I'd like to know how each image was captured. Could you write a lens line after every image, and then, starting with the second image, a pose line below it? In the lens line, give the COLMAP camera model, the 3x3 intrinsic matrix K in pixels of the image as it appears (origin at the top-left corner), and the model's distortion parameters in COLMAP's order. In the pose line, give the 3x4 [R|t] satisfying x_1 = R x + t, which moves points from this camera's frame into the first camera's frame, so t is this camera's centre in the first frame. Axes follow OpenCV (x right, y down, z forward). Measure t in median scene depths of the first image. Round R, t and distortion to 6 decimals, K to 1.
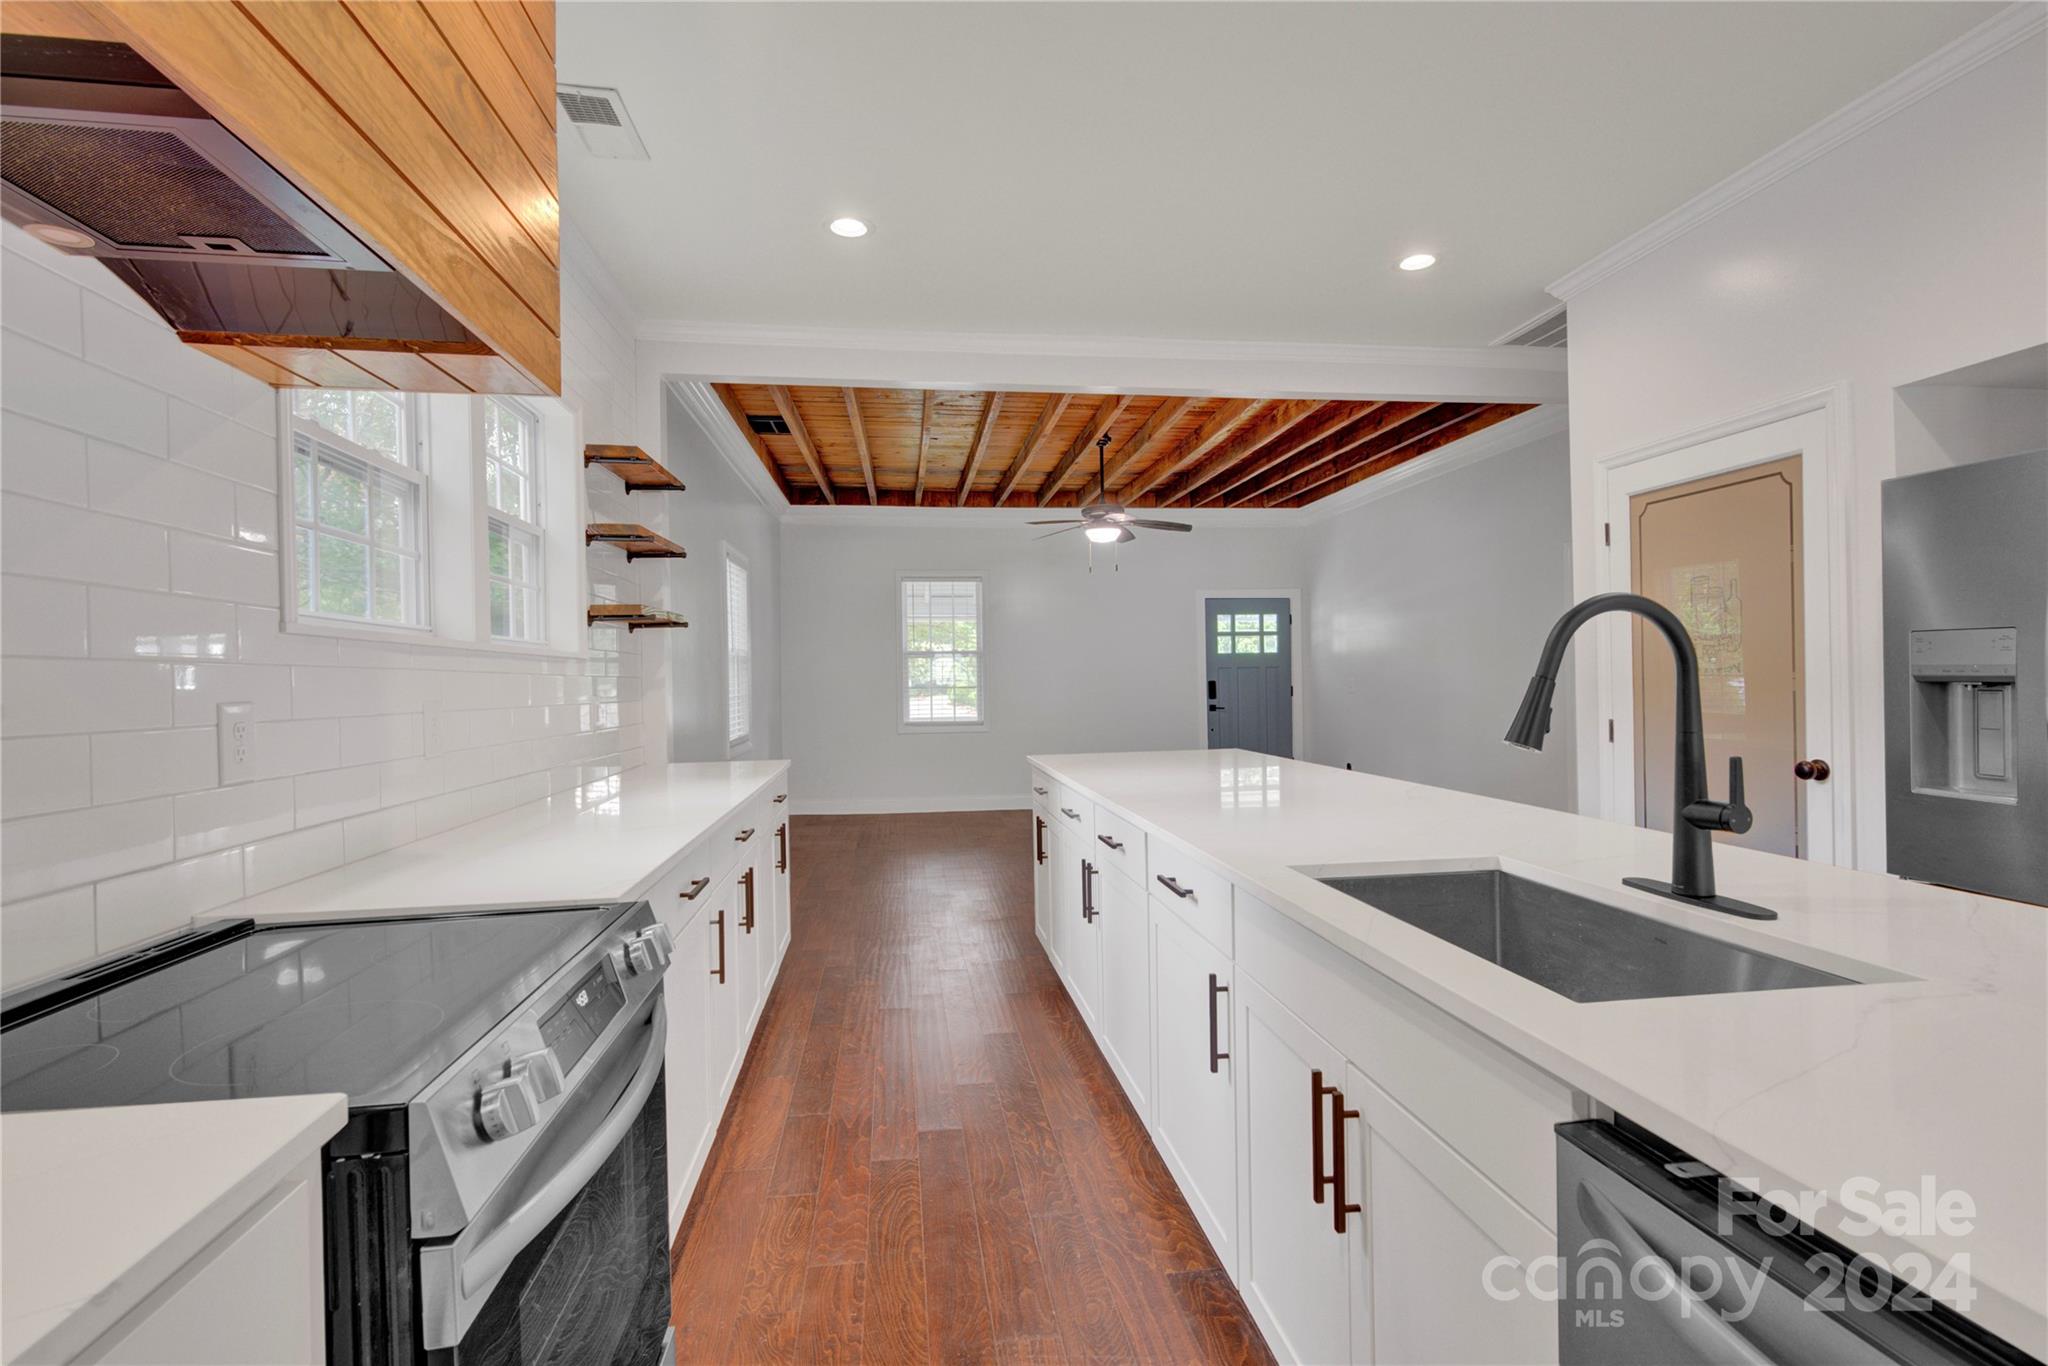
lens RADIAL K [[980.9, 0, 1016.5], [0, 980.9, 679.6], [0, 0, 1]] dist [0.001553, 0.000319]
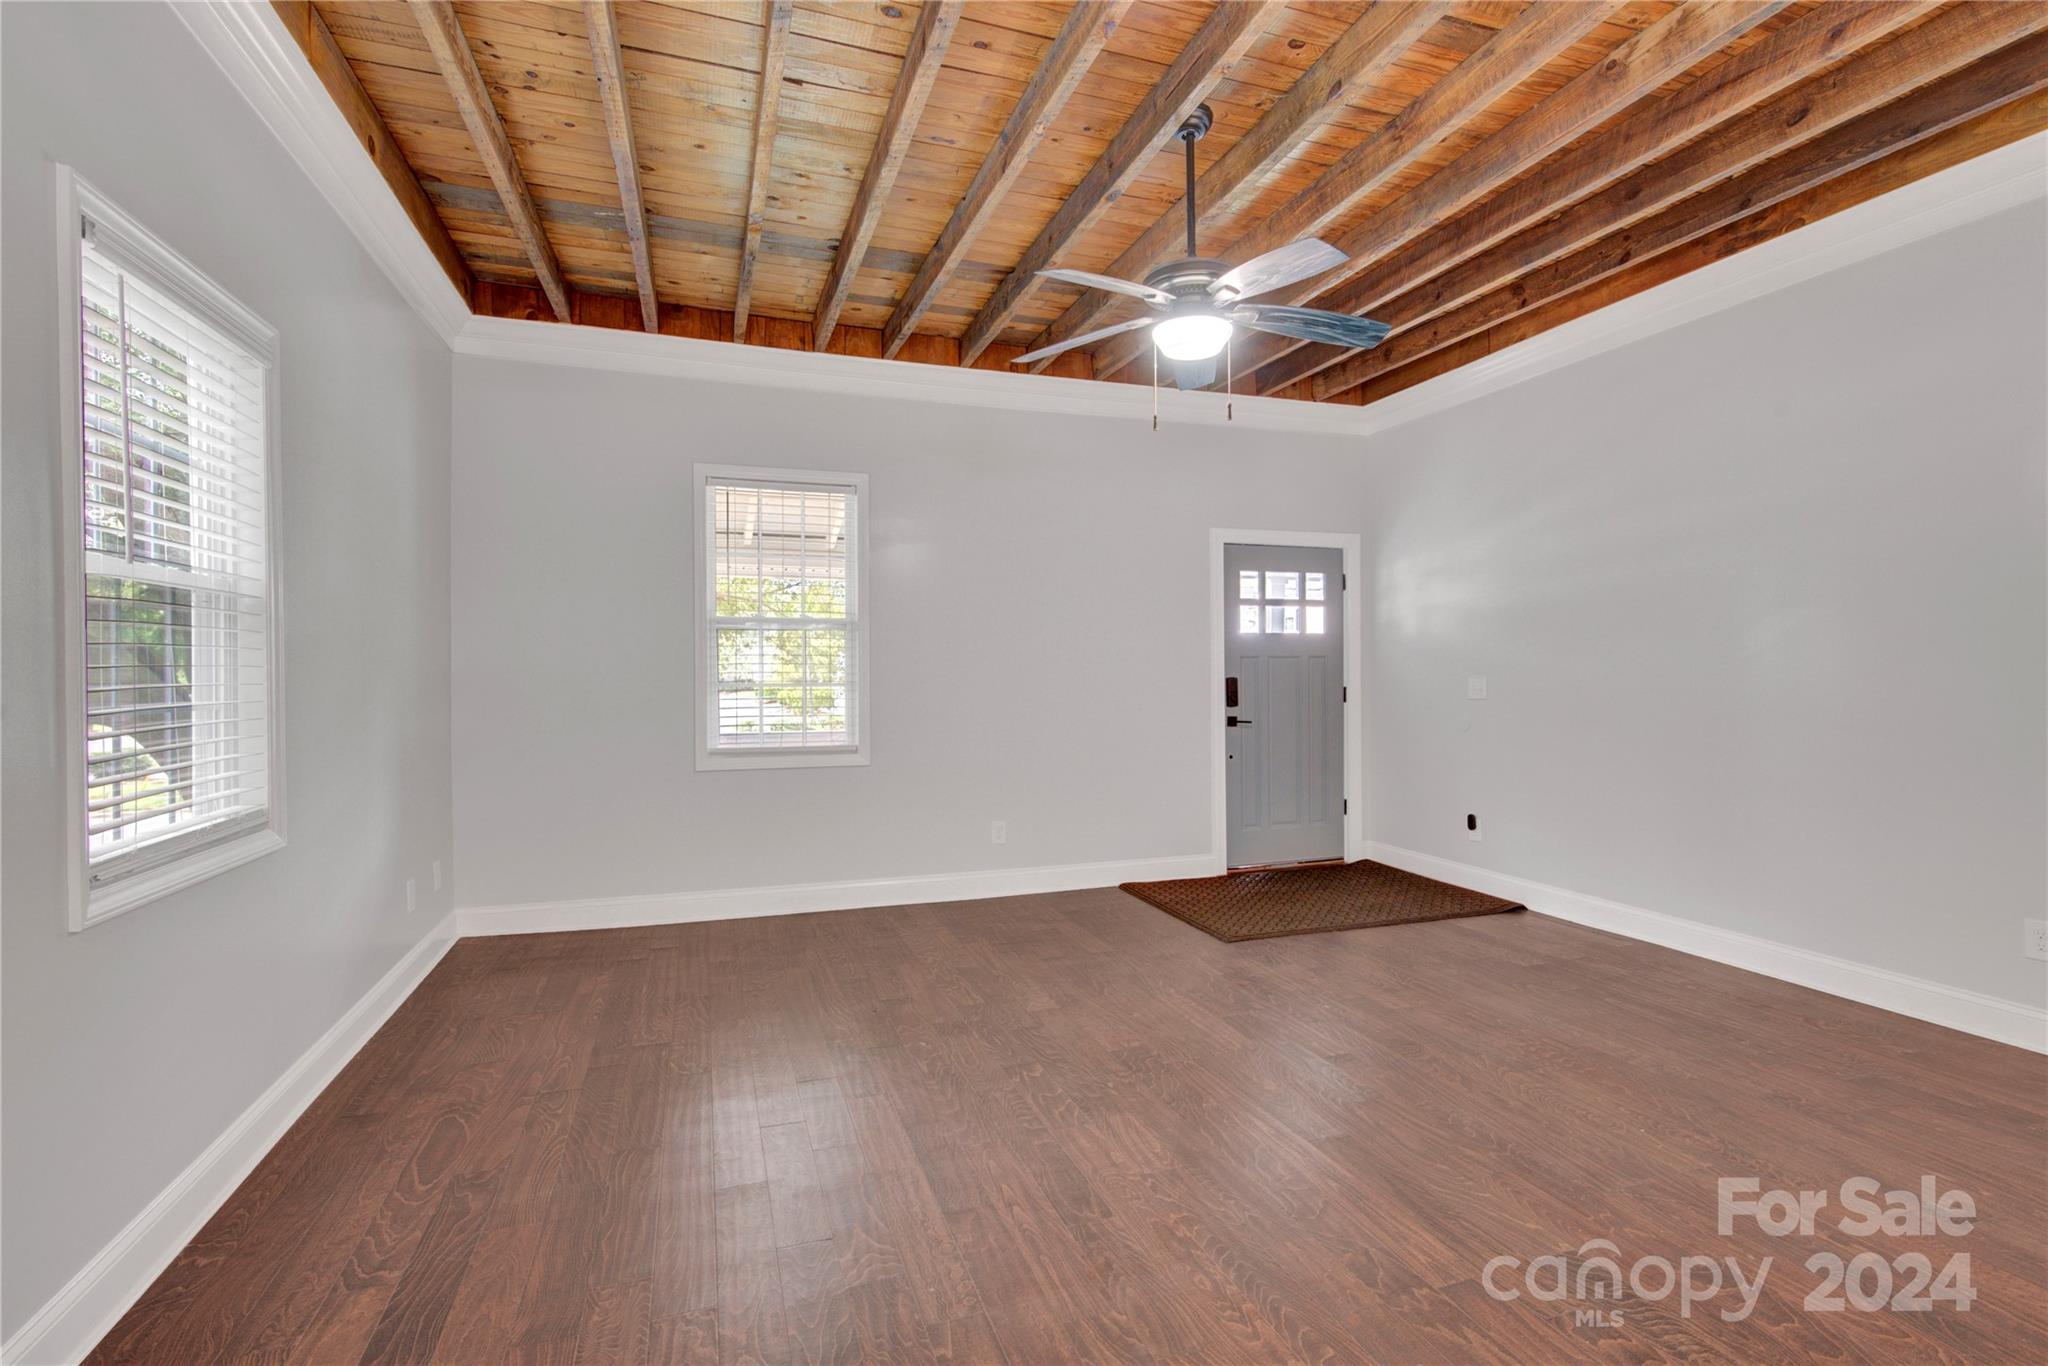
lens RADIAL K [[980.9, 0, 1016.5], [0, 980.9, 679.6], [0, 0, 1]] dist [0.001553, 0.000319]
pose [[0.980826, 0.010273, 0.194615, -0.054871], [-0.010921, 0.999938, 0.002257, 0.002655], [-0.194580, -0.004339, 0.980877, 0.450714]]
